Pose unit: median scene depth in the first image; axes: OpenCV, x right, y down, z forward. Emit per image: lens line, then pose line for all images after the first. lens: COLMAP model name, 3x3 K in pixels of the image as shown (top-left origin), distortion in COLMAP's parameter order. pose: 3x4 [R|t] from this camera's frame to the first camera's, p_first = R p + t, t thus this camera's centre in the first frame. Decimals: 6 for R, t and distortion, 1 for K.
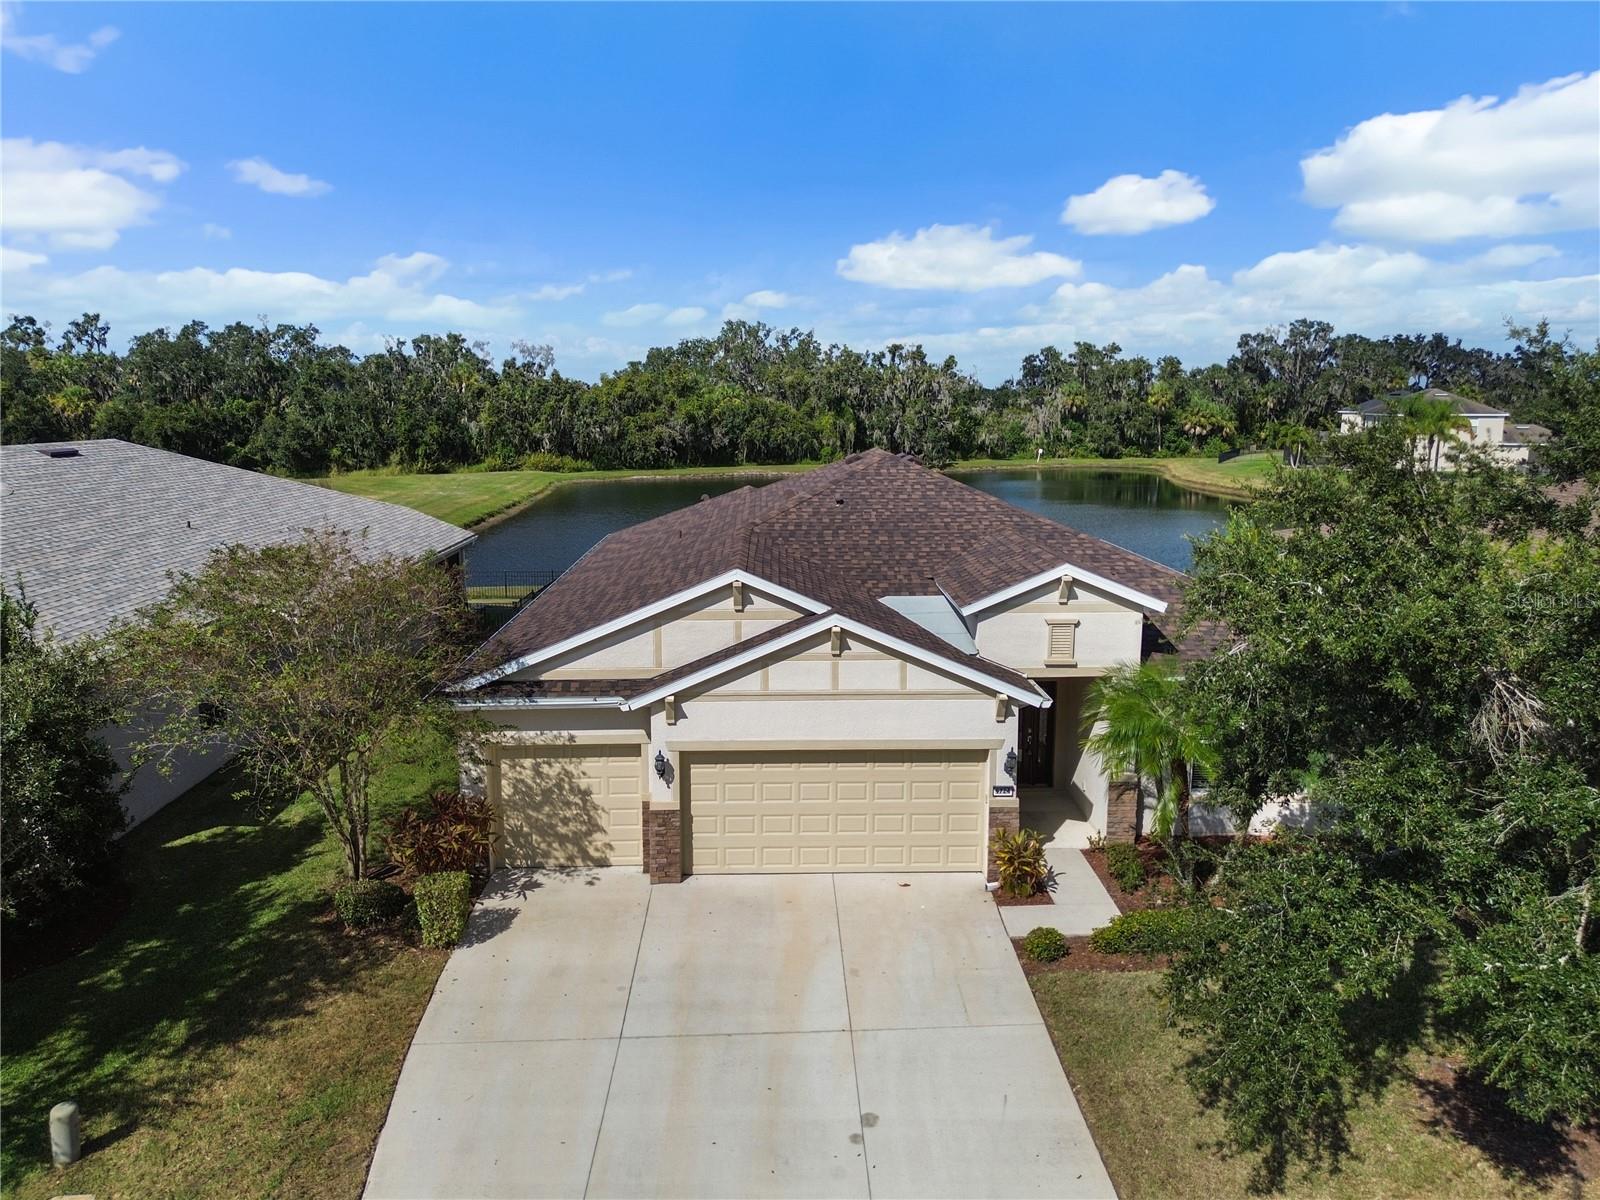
lens RADIAL K [[1139.2, 0, 800.0], [0, 1139.2, 600.0], [0, 0, 1]] dist [0.086973, -0.090142]
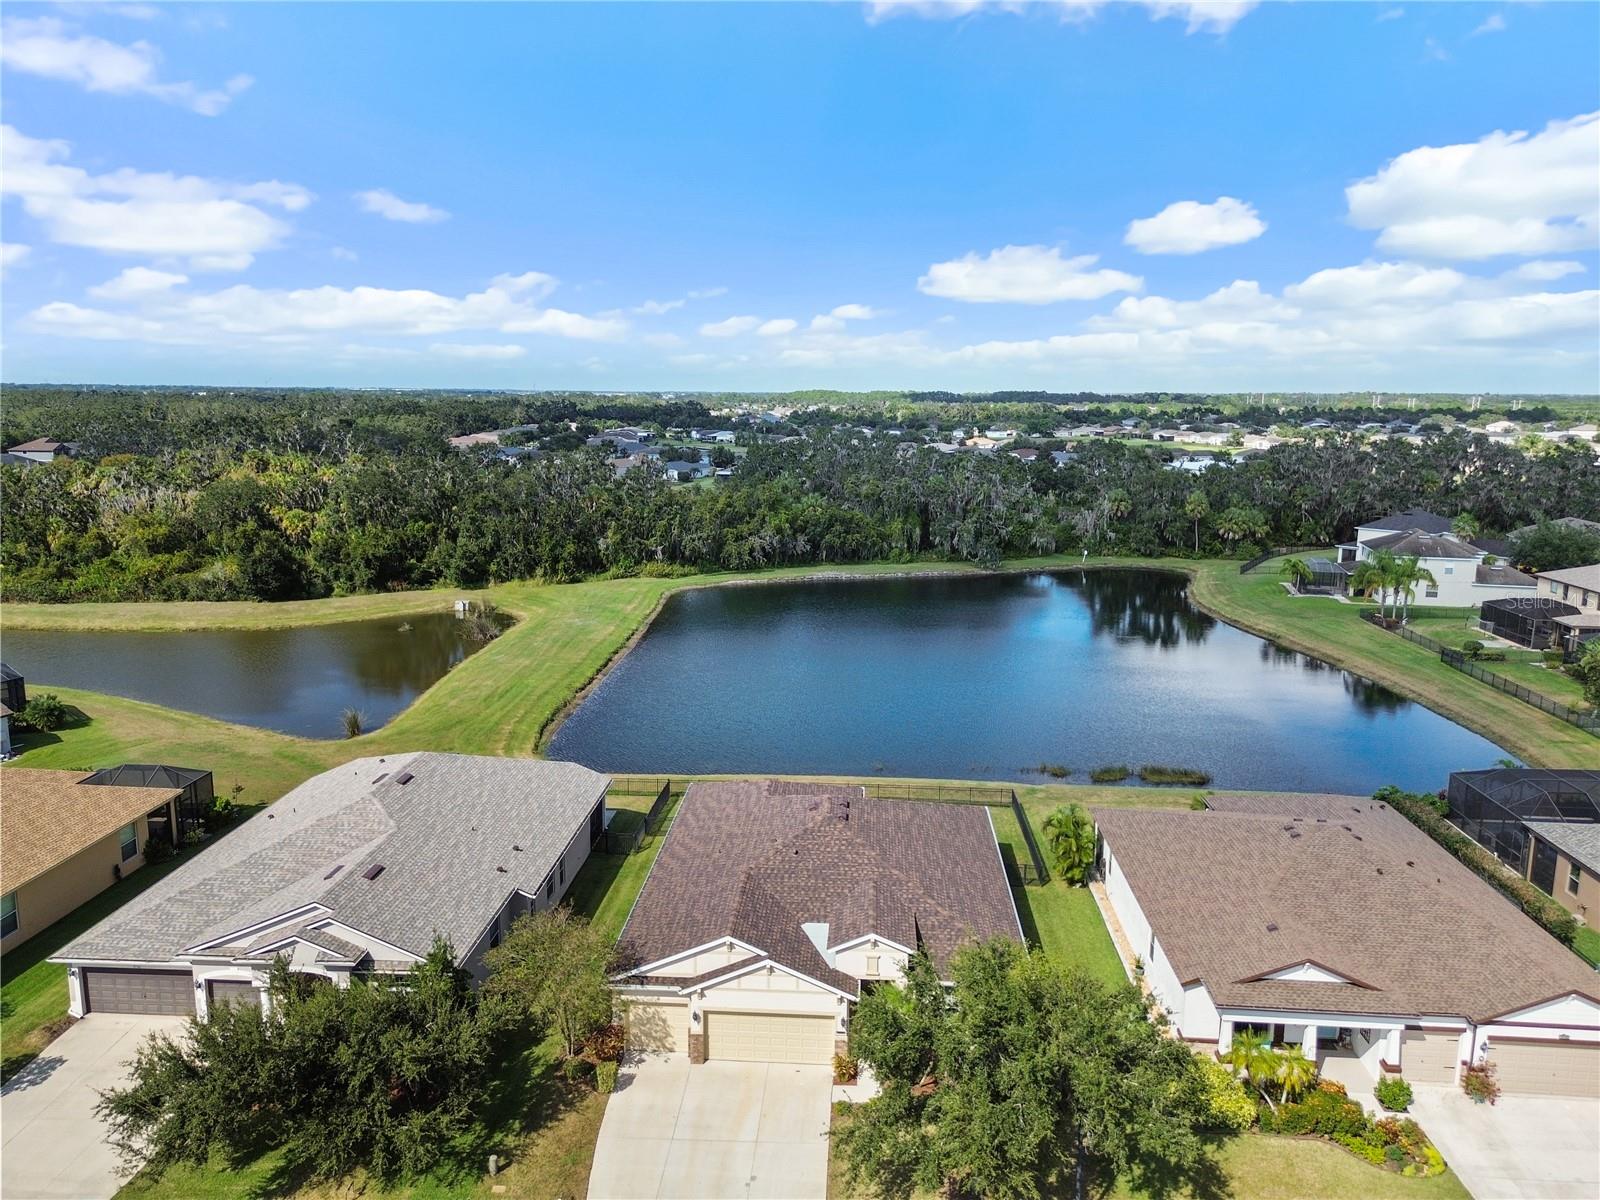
lens RADIAL K [[1144.4, 0, 797.4], [0, 1144.4, 602.5], [0, 0, 1]] dist [0.073405, -0.063685]
pose [[0.995040, 0.021656, -0.097090, 0.046016], [-0.020335, 0.999687, 0.014576, -0.114084], [0.097375, -0.012529, 0.995169, -0.205727]]
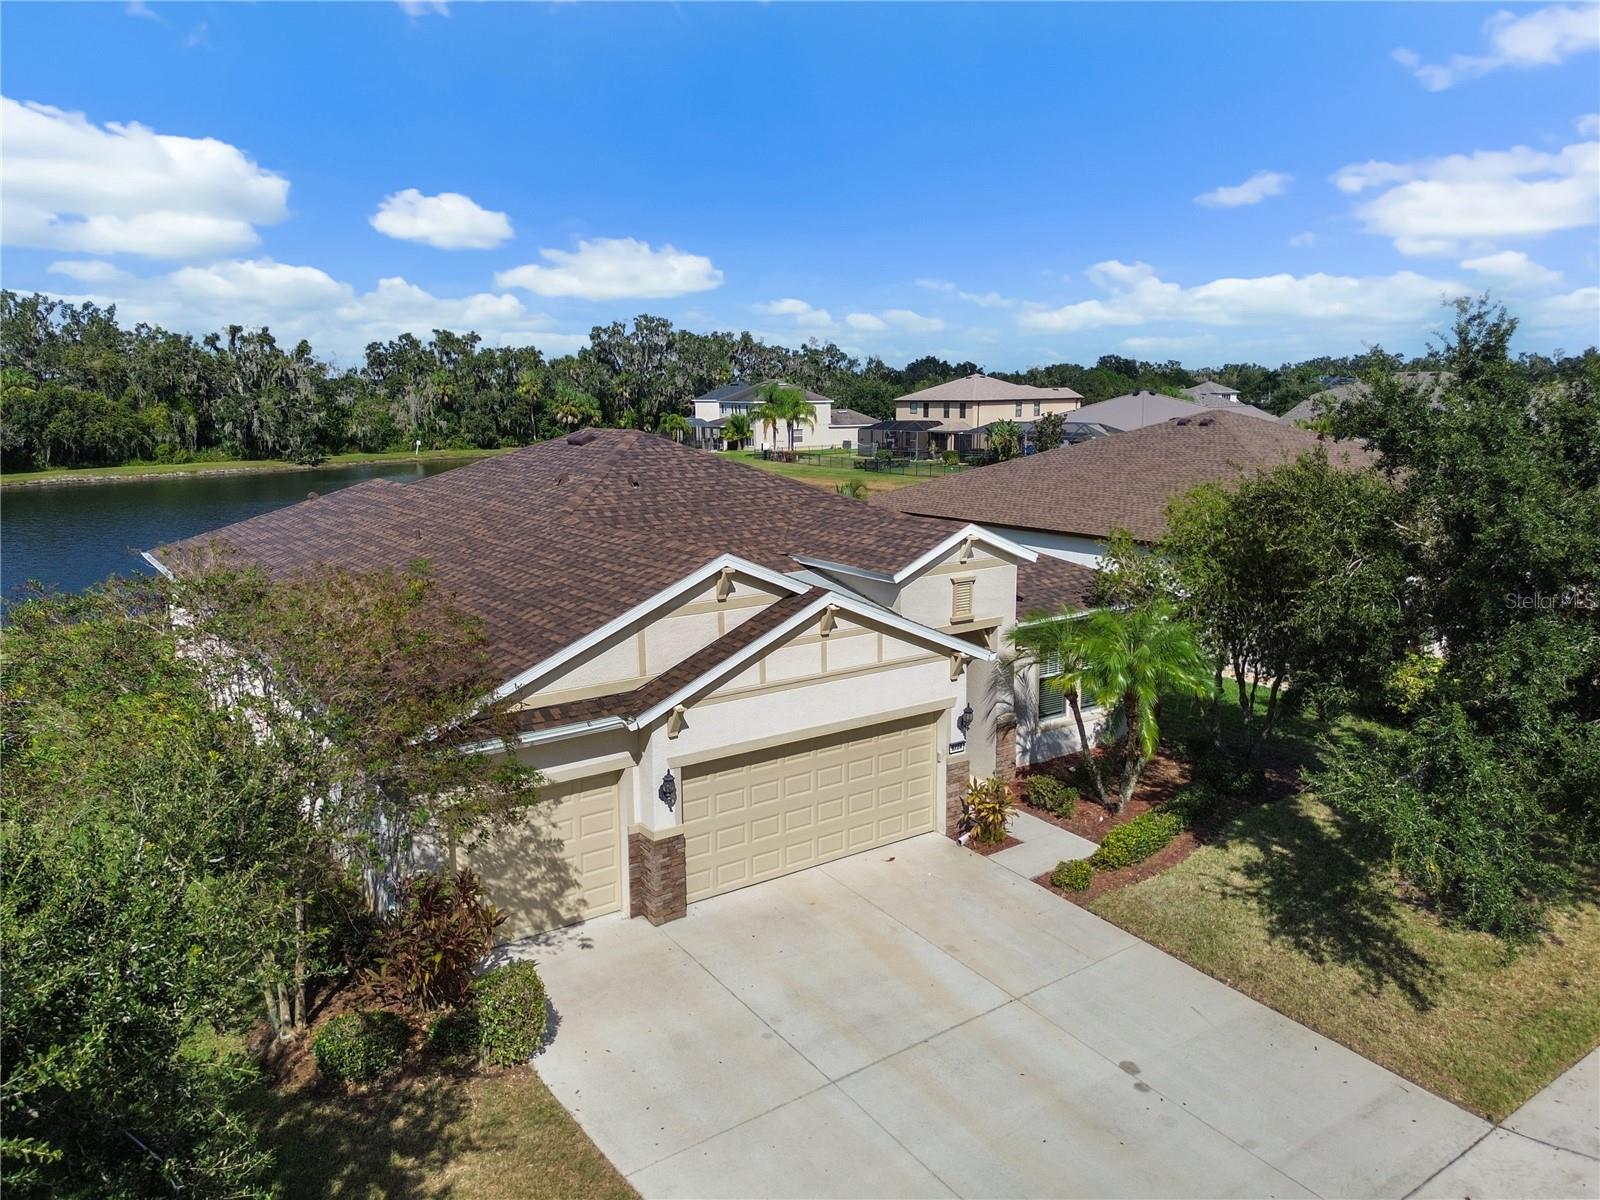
lens RADIAL K [[1144.4, 0, 797.4], [0, 1144.4, 602.5], [0, 0, 1]] dist [0.073405, -0.063685]
pose [[0.834780, -0.108467, 0.539794, -0.074546], [0.104283, 0.993805, 0.038426, -0.002636], [-0.540618, 0.024215, 0.840920, 0.031758]]
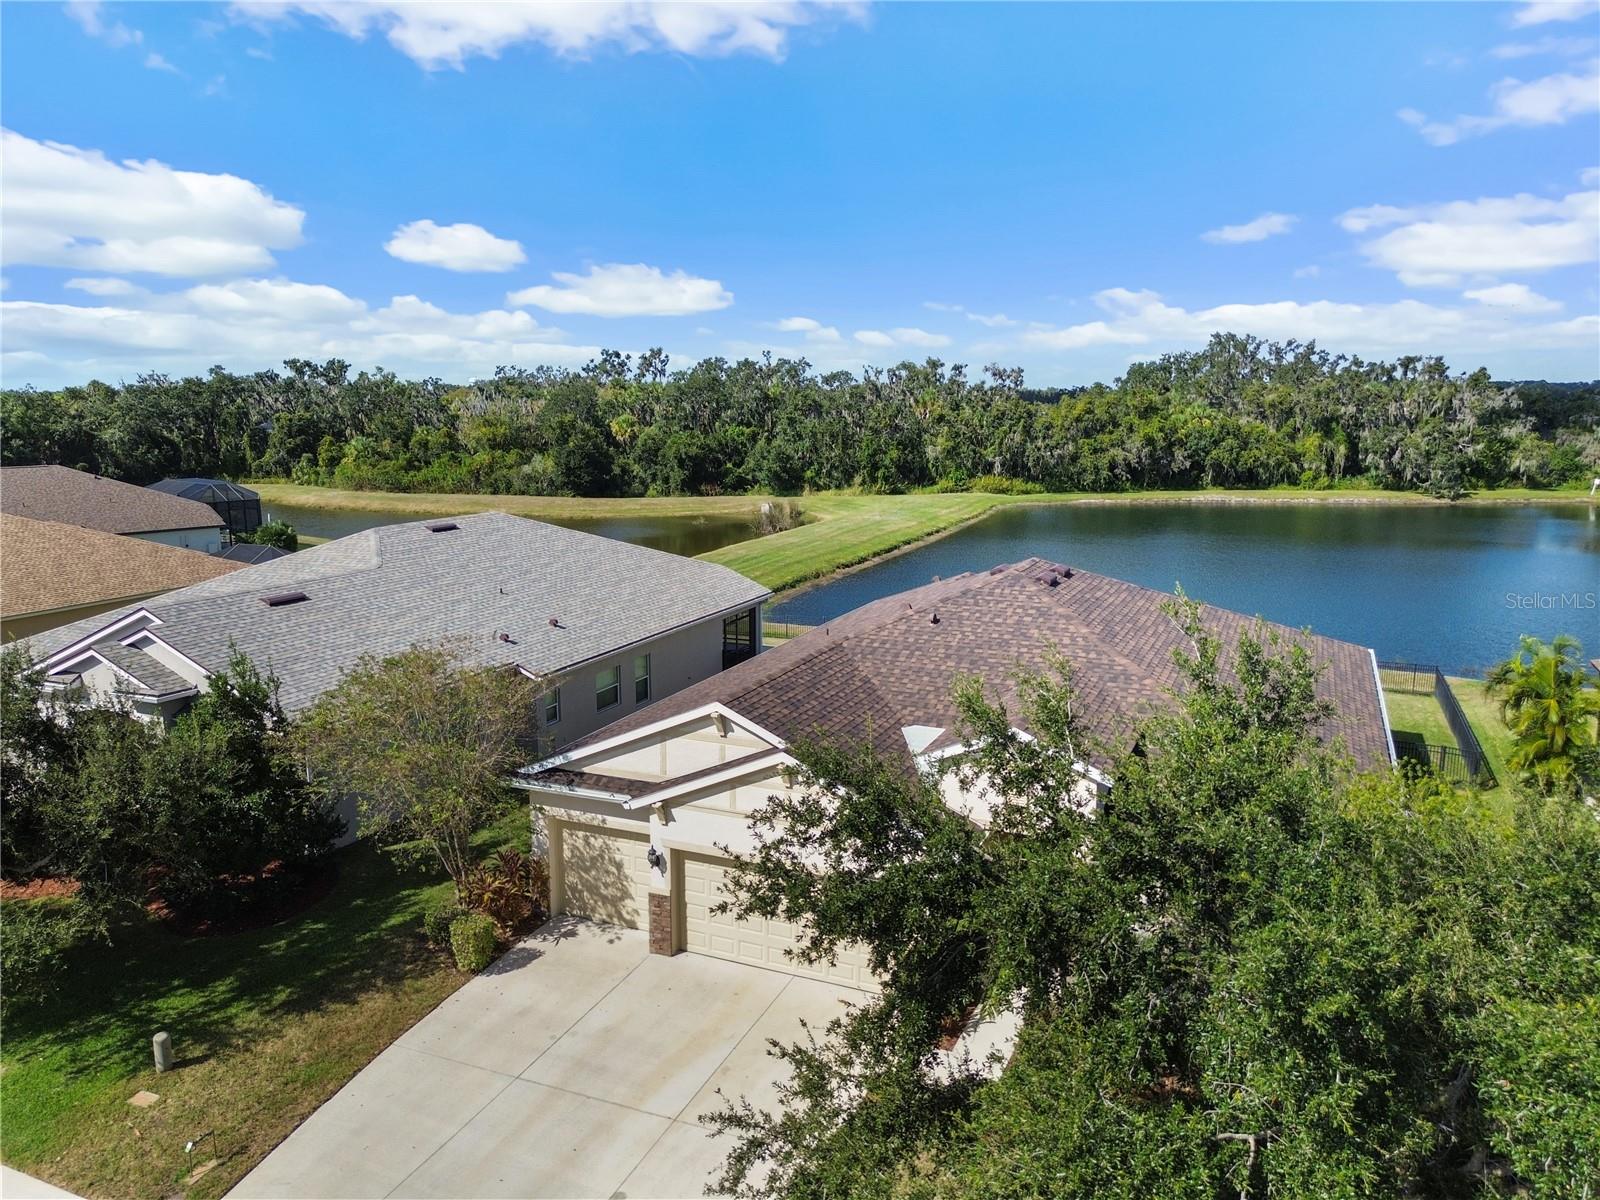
lens RADIAL K [[1139.2, 0, 800.0], [0, 1139.2, 600.0], [0, 0, 1]] dist [0.086973, -0.090142]
pose [[0.898544, 0.071064, -0.433092, 0.078568], [-0.070421, 0.997363, 0.017550, -0.023791], [0.433197, 0.014729, 0.901179, -0.004114]]
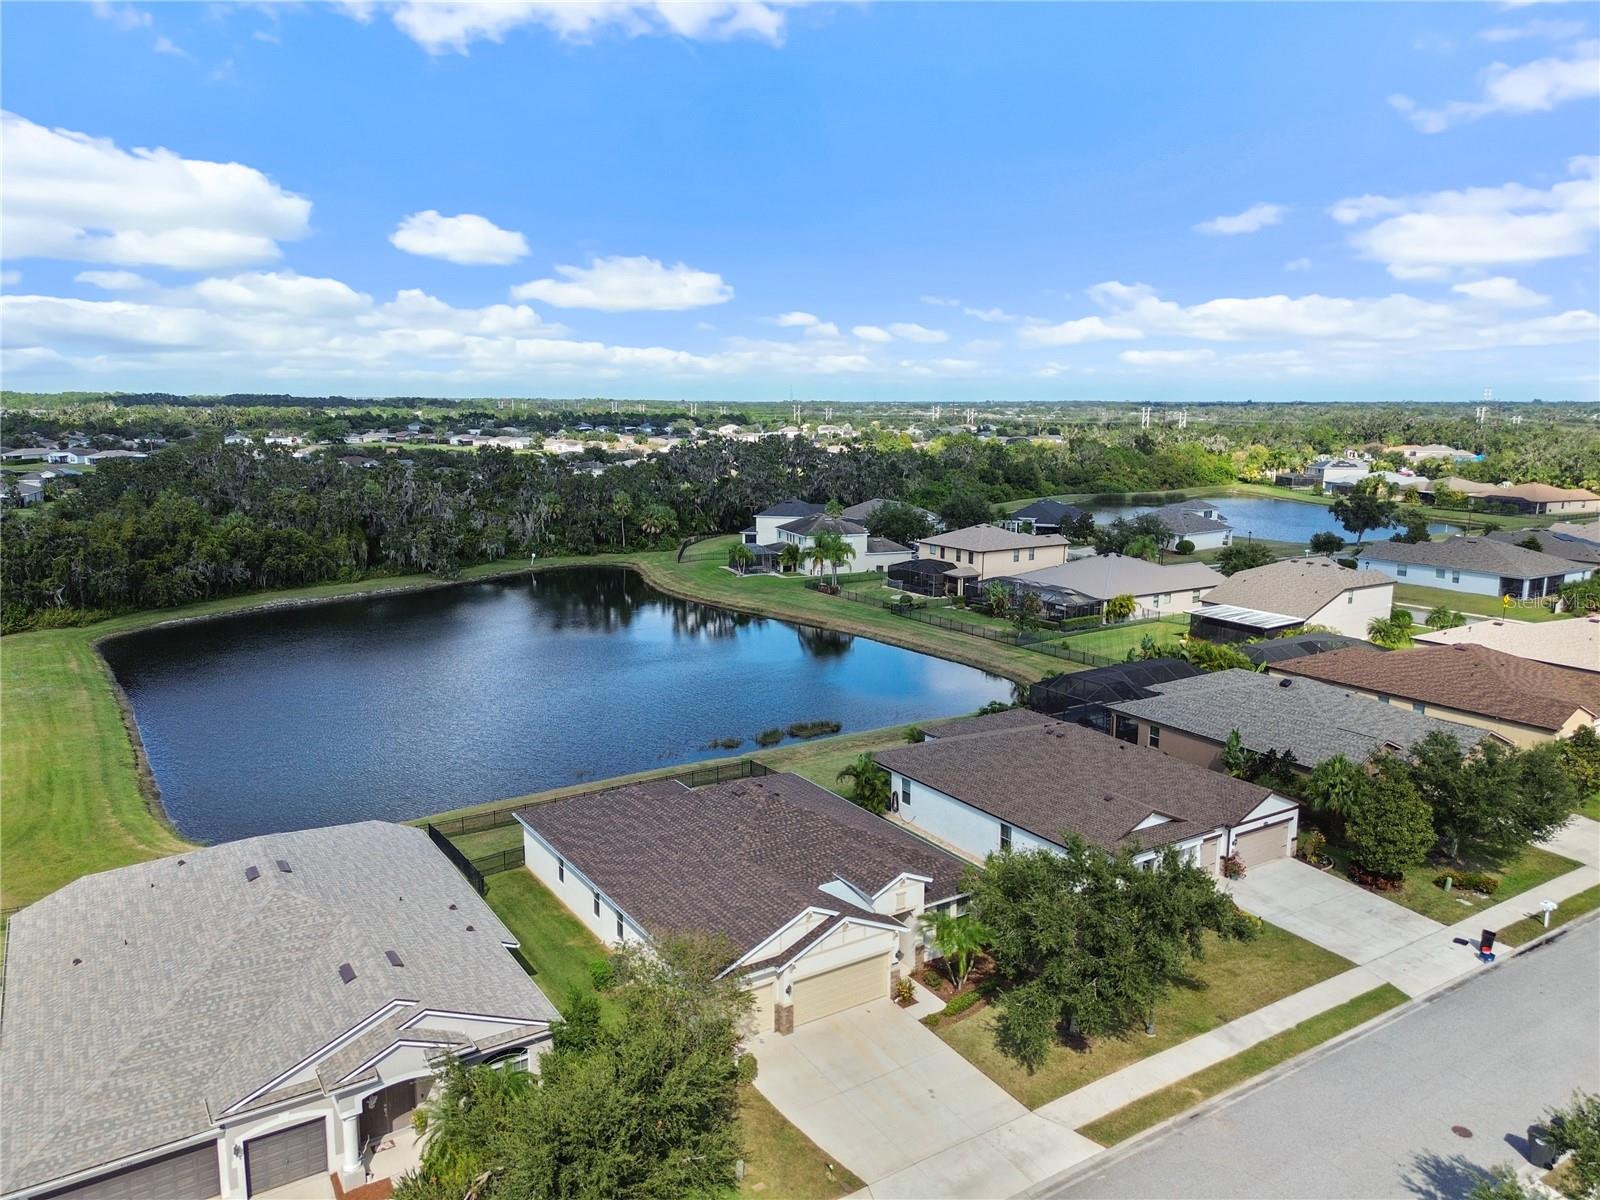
lens RADIAL K [[1139.2, 0, 800.0], [0, 1139.2, 600.0], [0, 0, 1]] dist [0.086973, -0.090142]
pose [[0.854567, -0.087607, 0.511899, -0.202535], [0.083978, 0.996008, 0.030264, -0.120692], [-0.512507, 0.017125, 0.858512, -0.186964]]
